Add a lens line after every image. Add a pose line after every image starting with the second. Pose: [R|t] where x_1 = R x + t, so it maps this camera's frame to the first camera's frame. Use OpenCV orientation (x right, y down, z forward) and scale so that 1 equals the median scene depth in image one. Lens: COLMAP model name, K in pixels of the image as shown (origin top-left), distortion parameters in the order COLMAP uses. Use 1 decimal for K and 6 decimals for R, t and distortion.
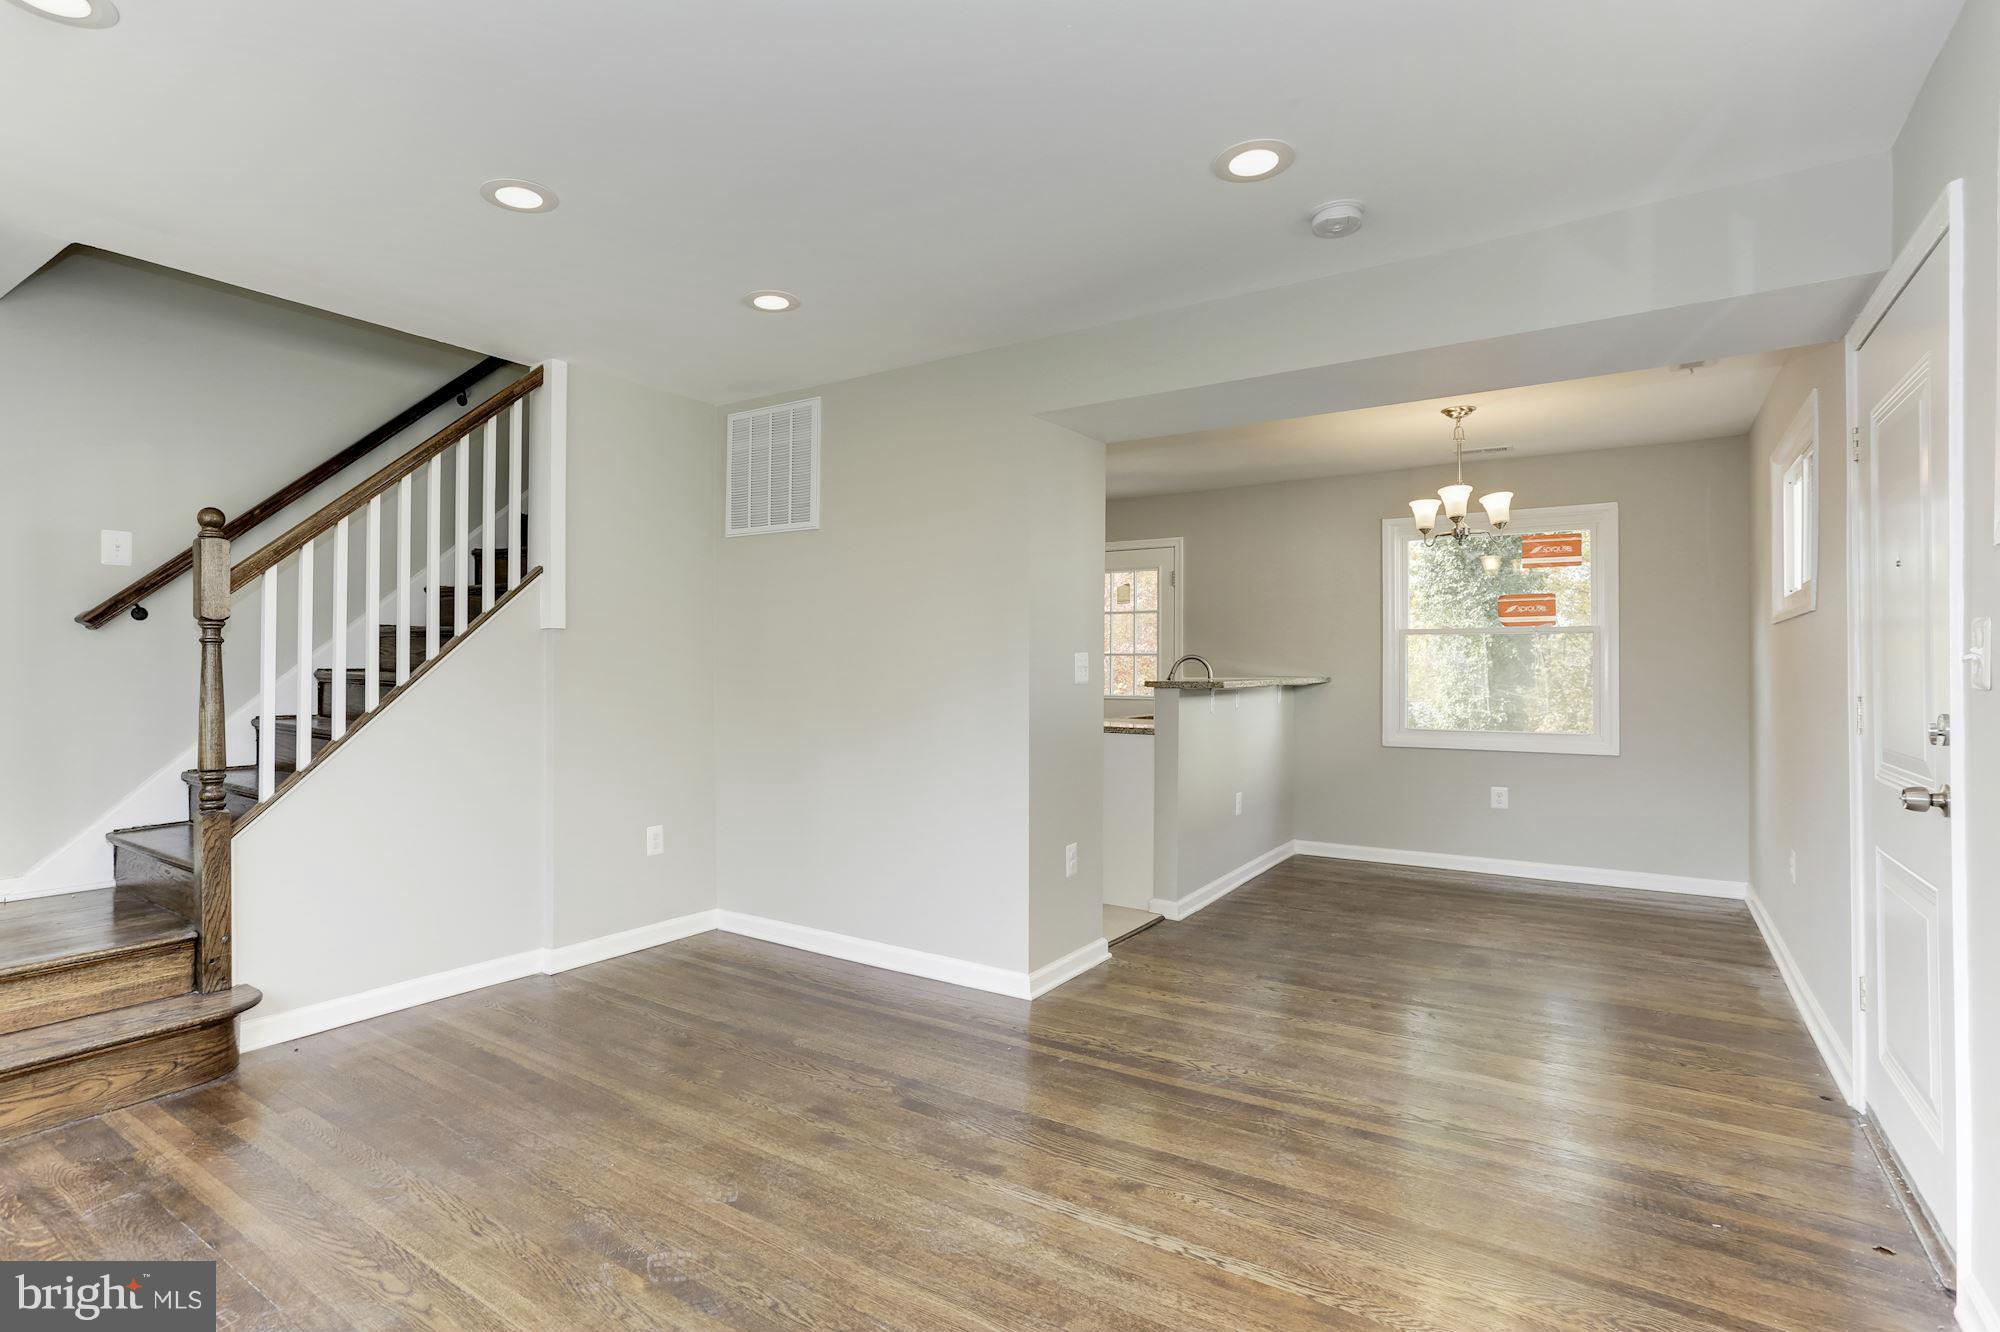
lens RADIAL K [[1000.8, 0, 965.4], [0, 1000.8, 668.0], [0, 0, 1]] dist [-0.036933, 0.022780]
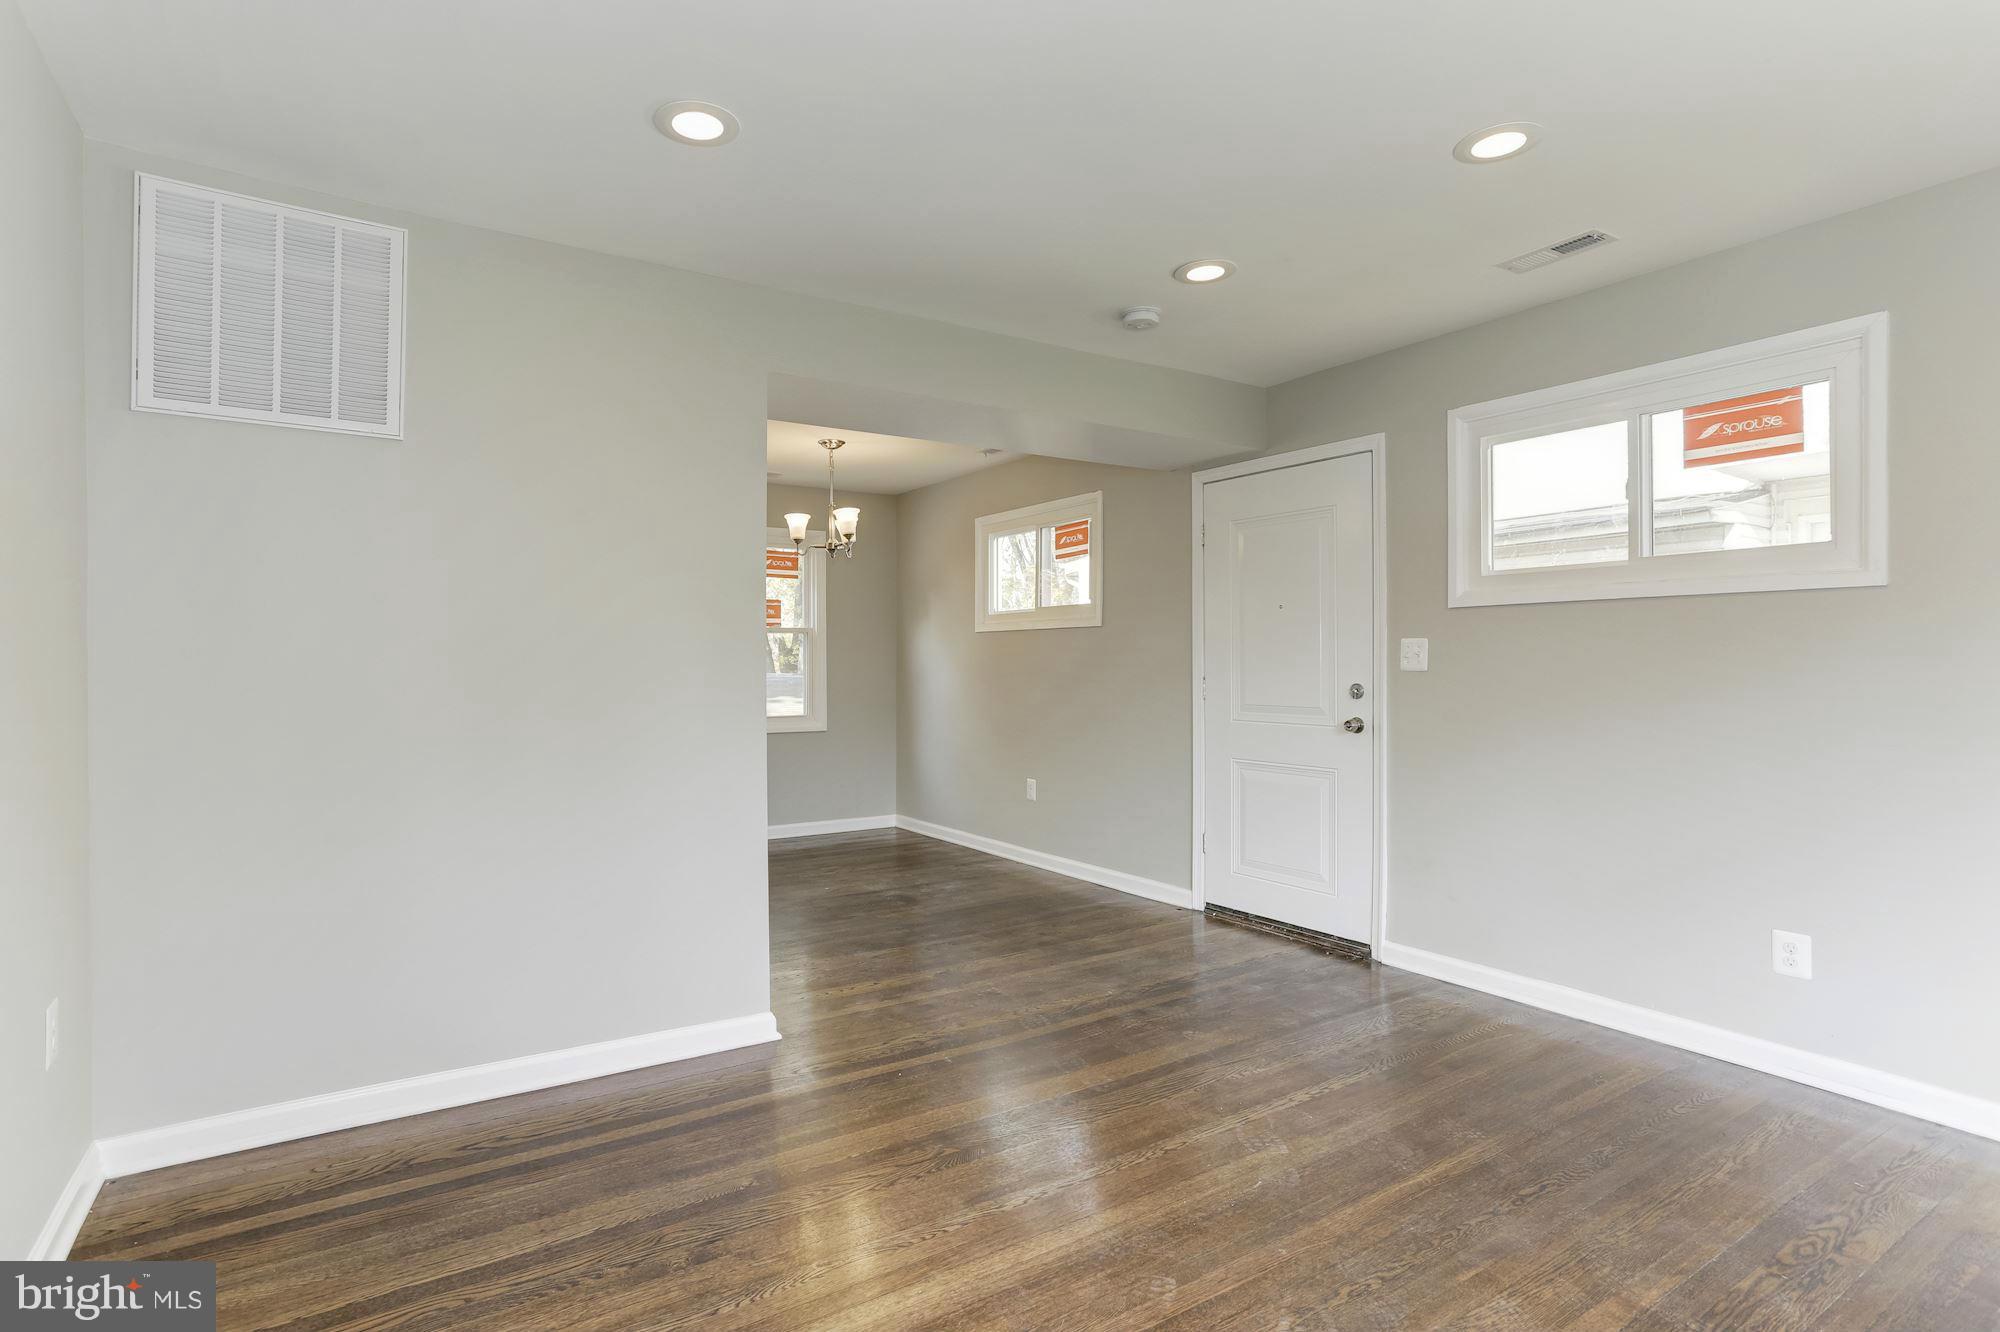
lens RADIAL K [[1000.8, 0, 941.9], [0, 1000.8, 646.8], [0, 0, 1]] dist [-0.036933, 0.022780]
pose [[0.391957, 0.013617, 0.919883, -0.628443], [-0.001216, 0.999897, -0.014283, -0.000517], [-0.919983, 0.004479, 0.391933, 0.477163]]
